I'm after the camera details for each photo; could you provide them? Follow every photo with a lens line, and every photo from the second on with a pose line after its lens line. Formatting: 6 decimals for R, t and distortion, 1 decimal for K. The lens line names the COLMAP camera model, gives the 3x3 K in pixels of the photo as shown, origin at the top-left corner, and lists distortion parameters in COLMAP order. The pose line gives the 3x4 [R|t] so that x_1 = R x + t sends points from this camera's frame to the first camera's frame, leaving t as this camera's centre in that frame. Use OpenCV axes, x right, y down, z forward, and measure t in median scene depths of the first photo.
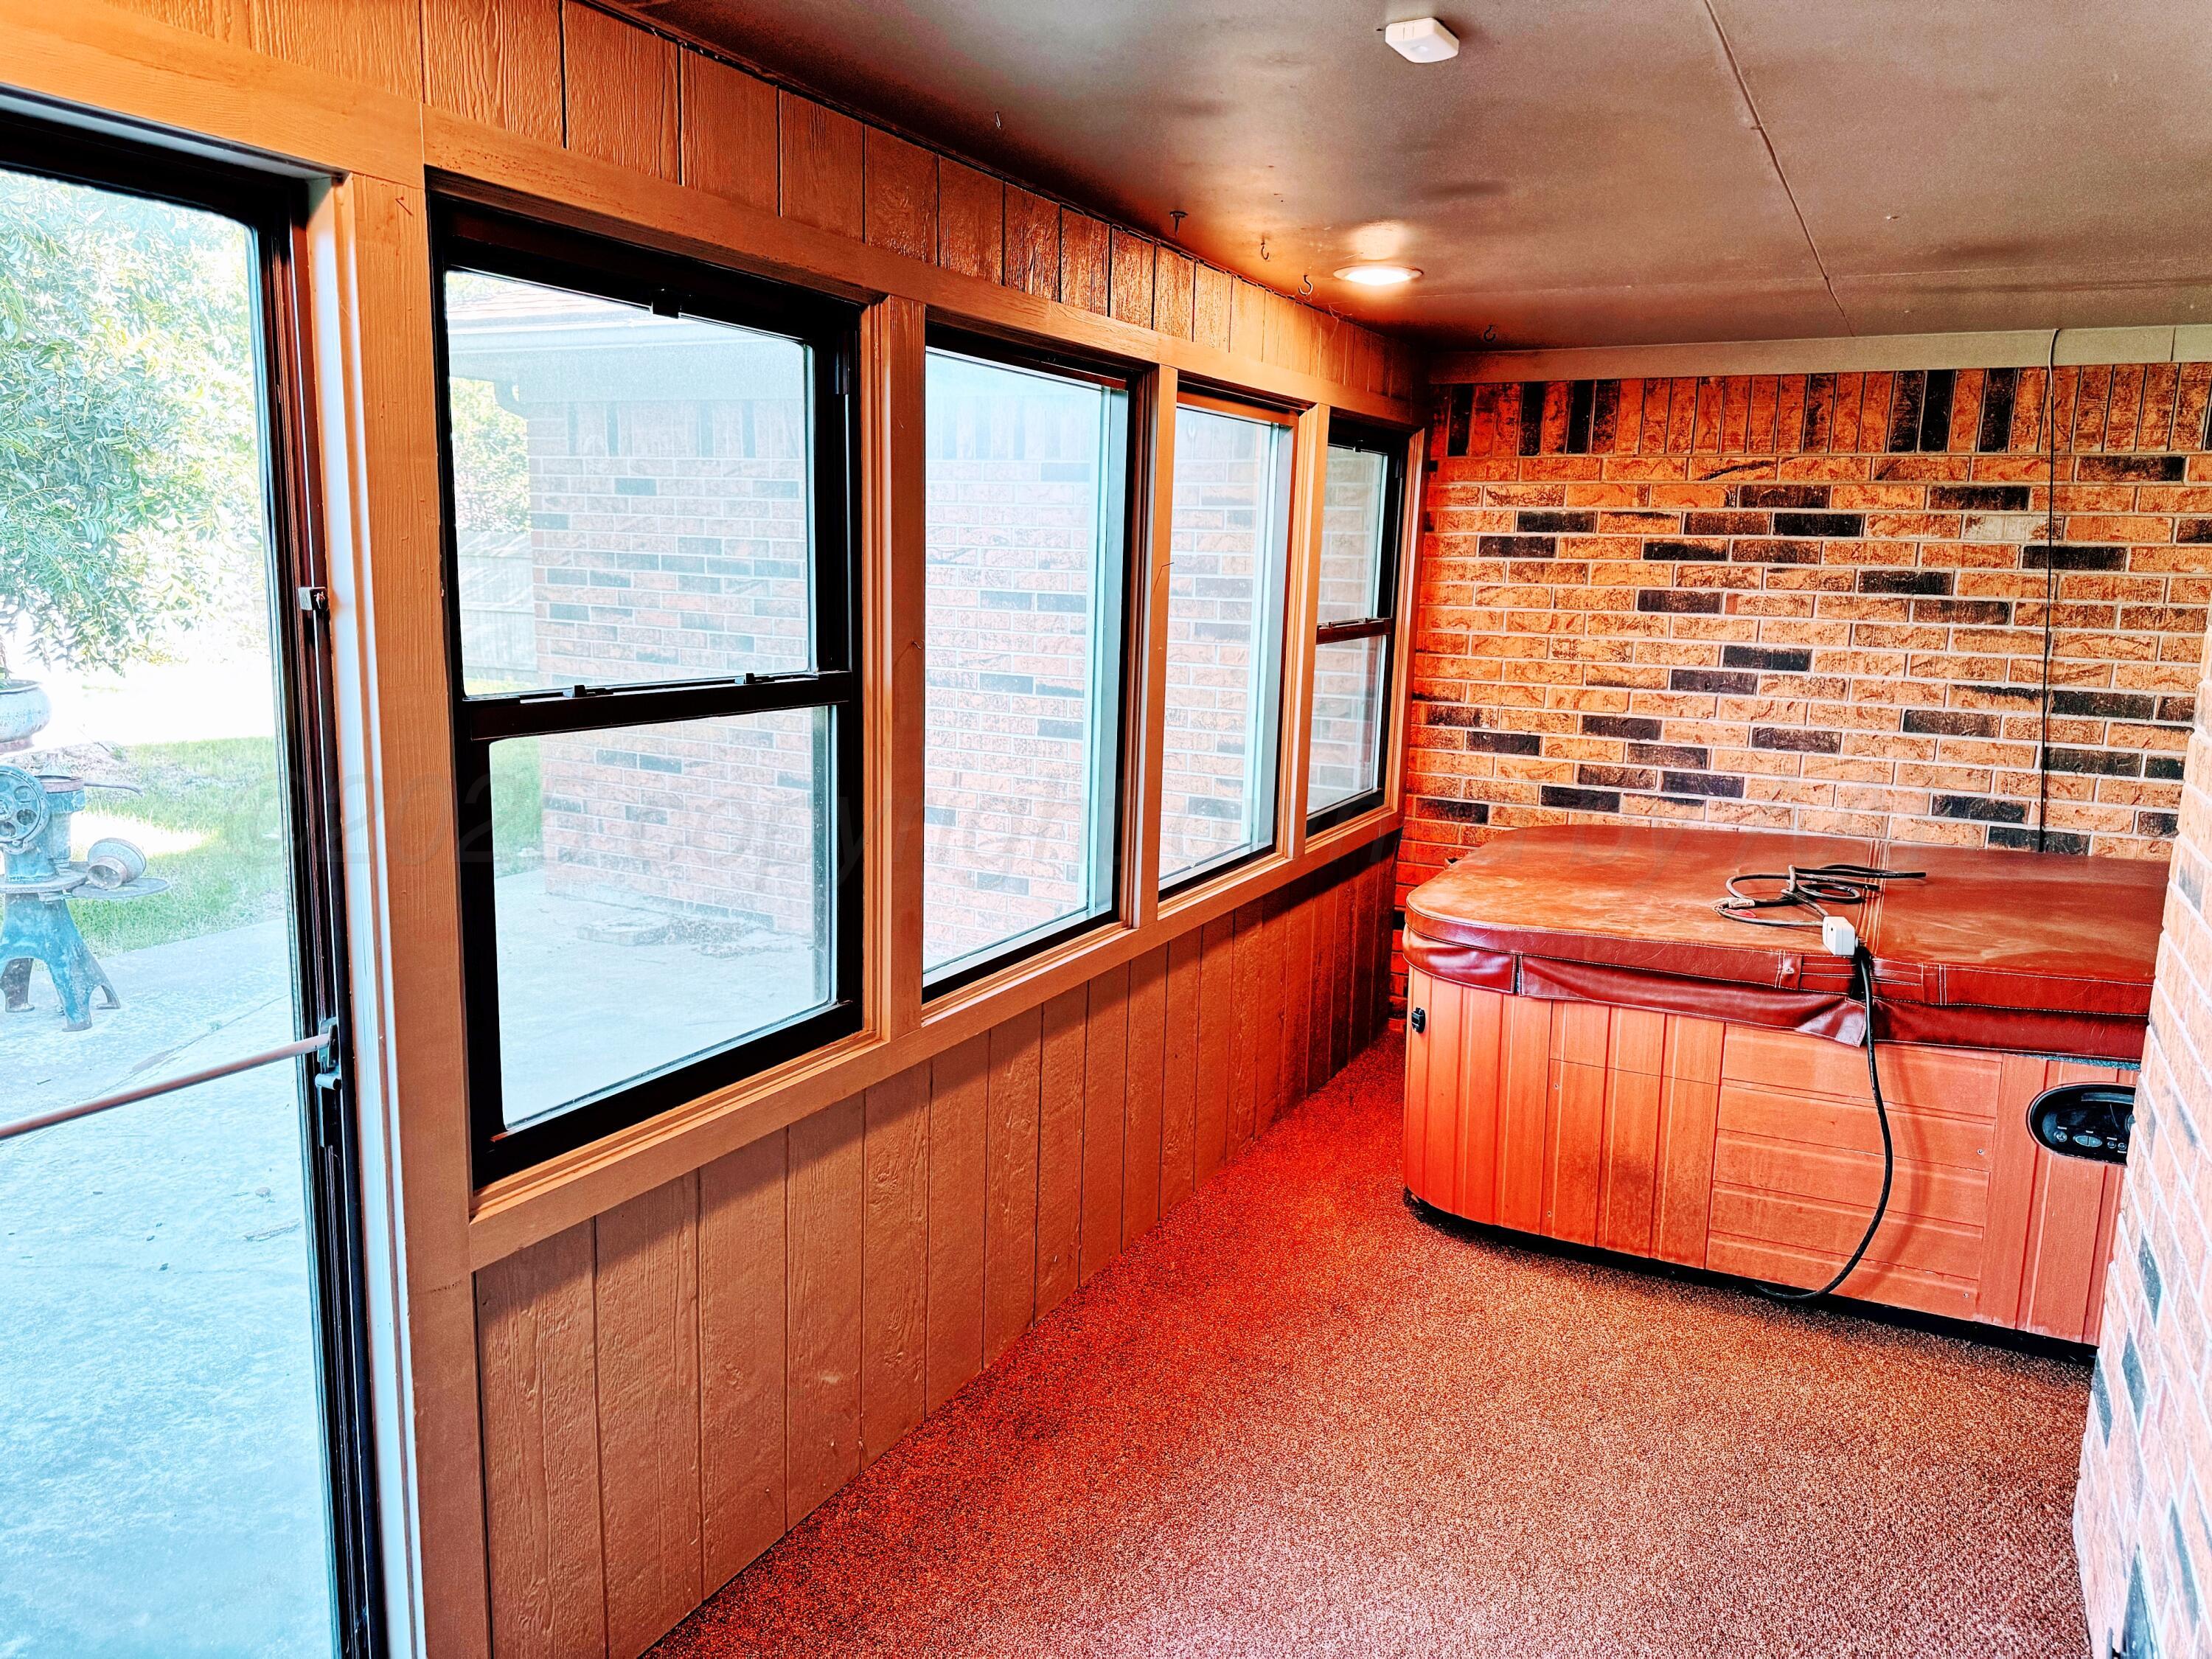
lens RADIAL K [[1571.9, 0, 1107.8], [0, 1571.9, 832.9], [0, 0, 1]] dist [0.004537, 0.000419]
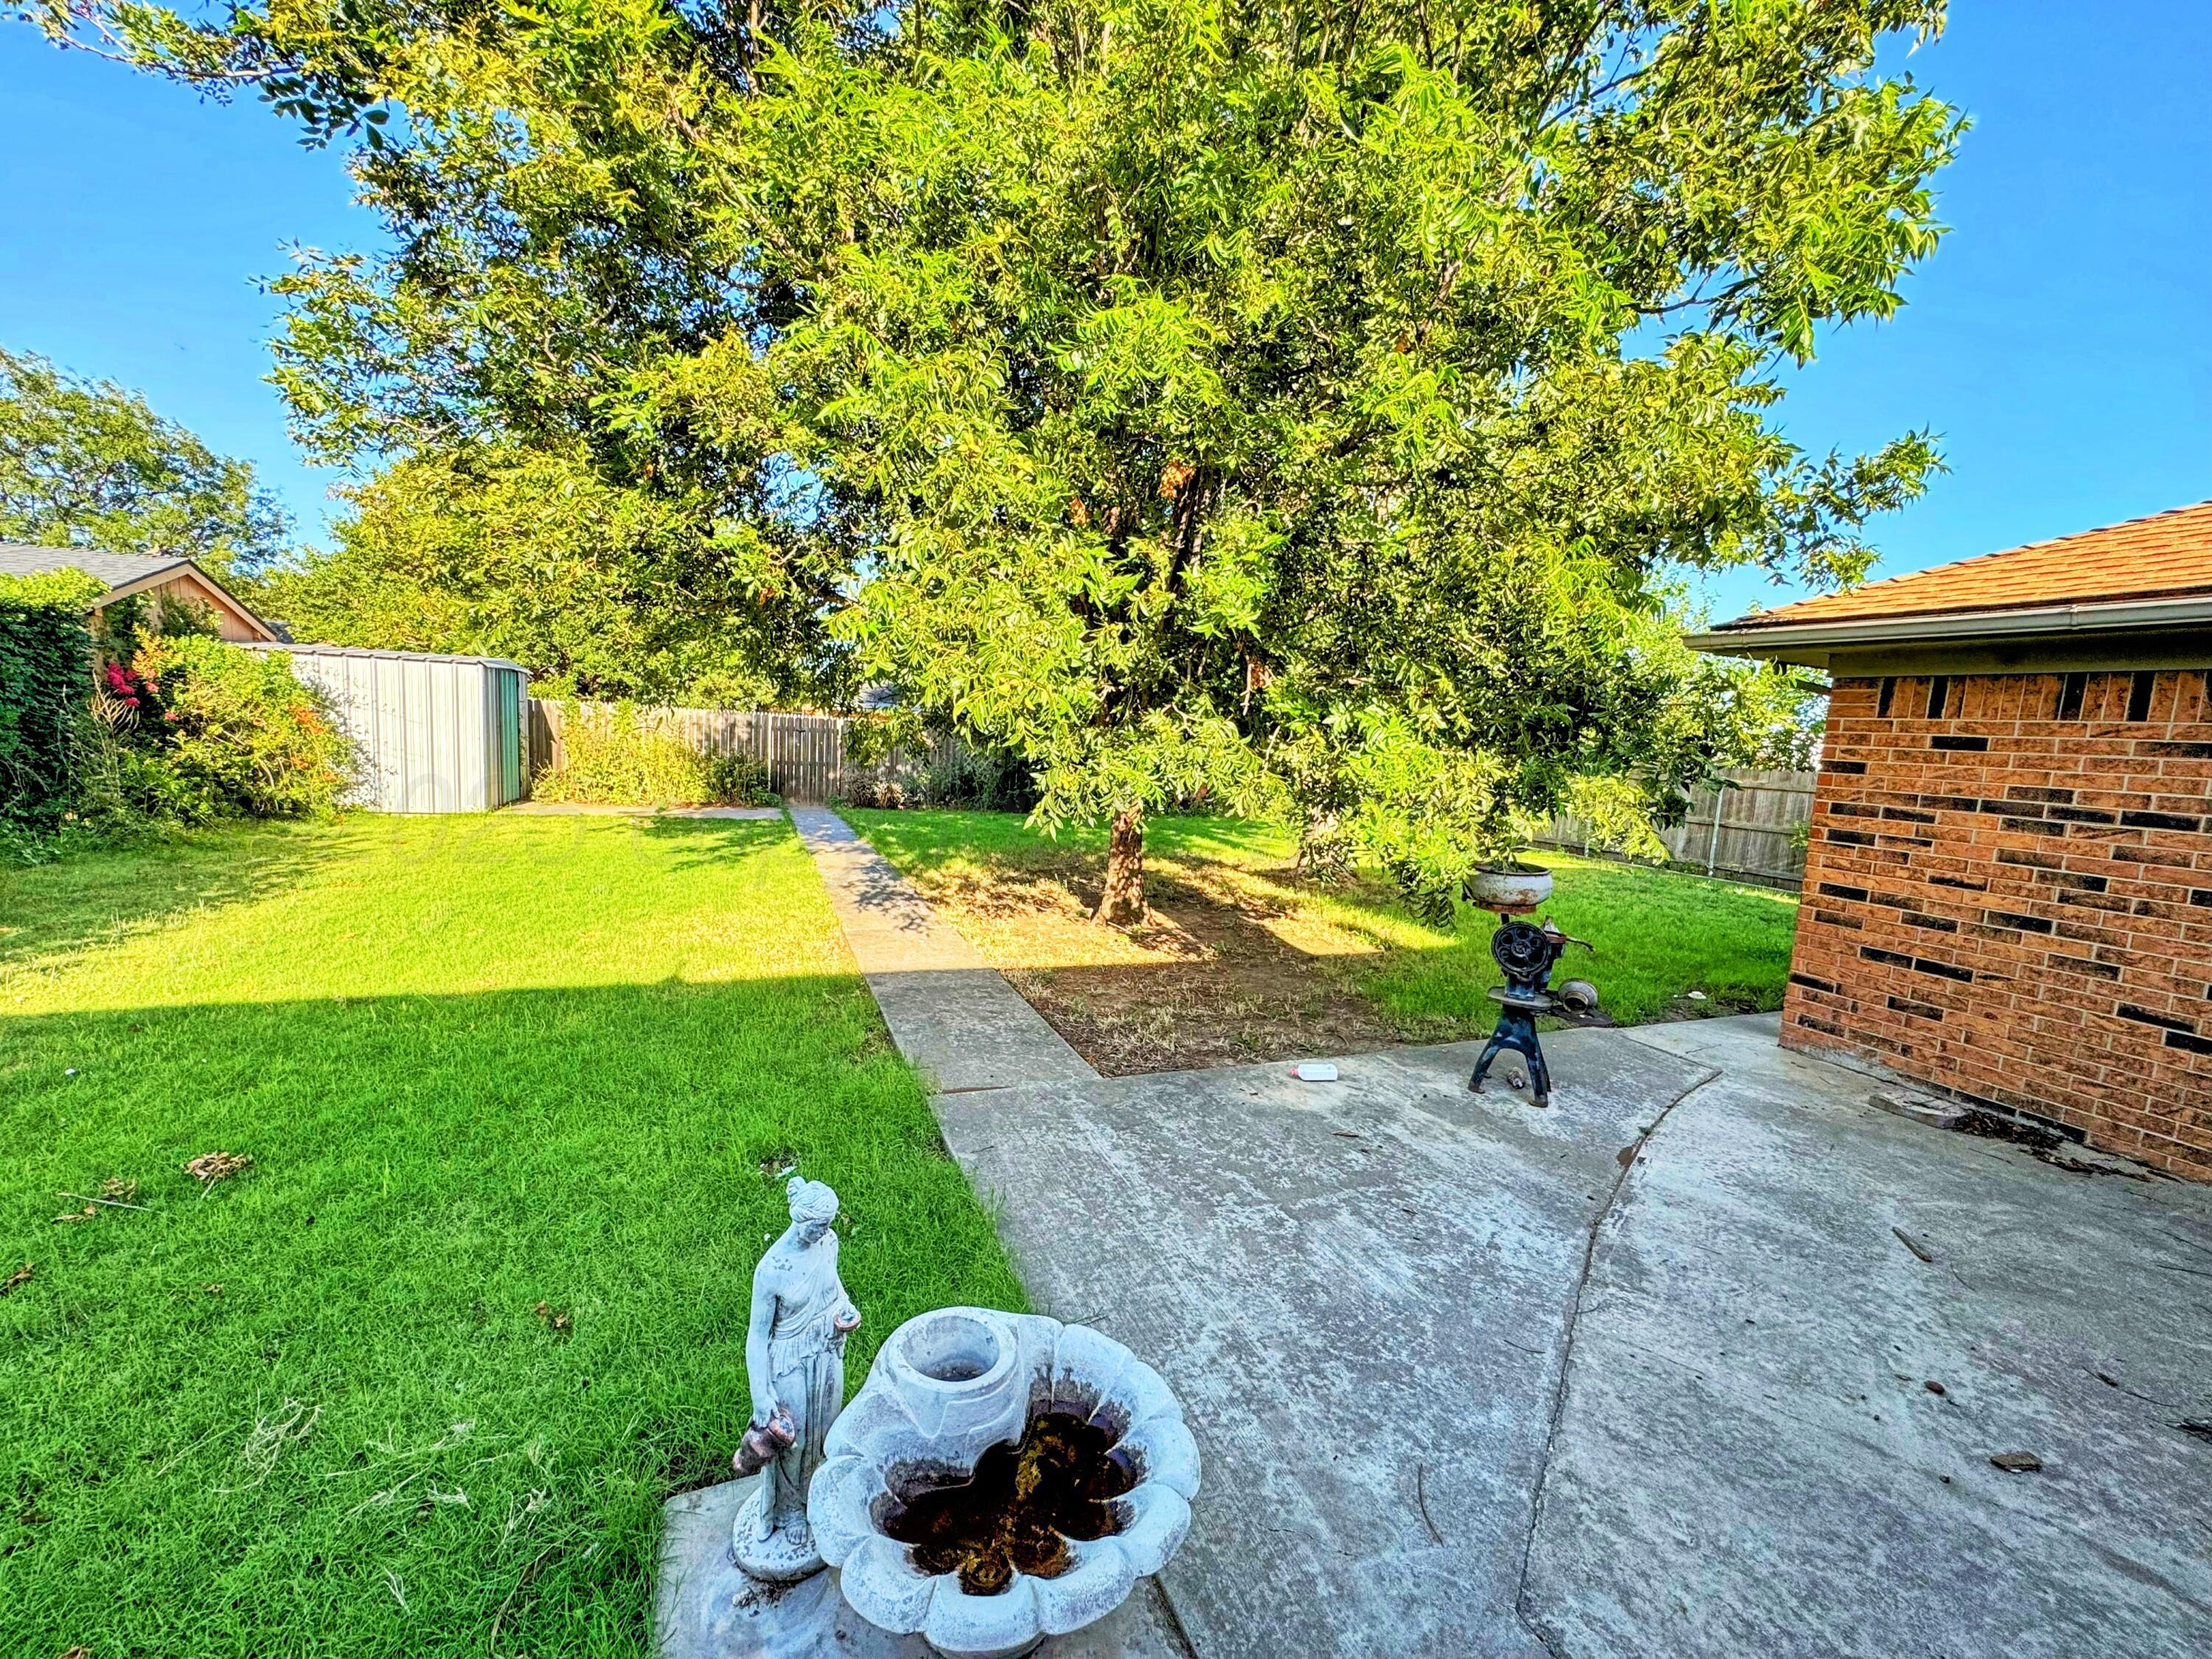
lens RADIAL K [[880.9, 0, 1106.1], [0, 880.9, 824.2], [0, 0, 1]] dist [0.000861, 0.000146]
pose [[0.761426, 0.083330, -0.642874, -0.356173], [-0.153067, 0.986773, -0.053387, -0.020784], [0.629922, 0.139053, 0.764109, 0.072201]]
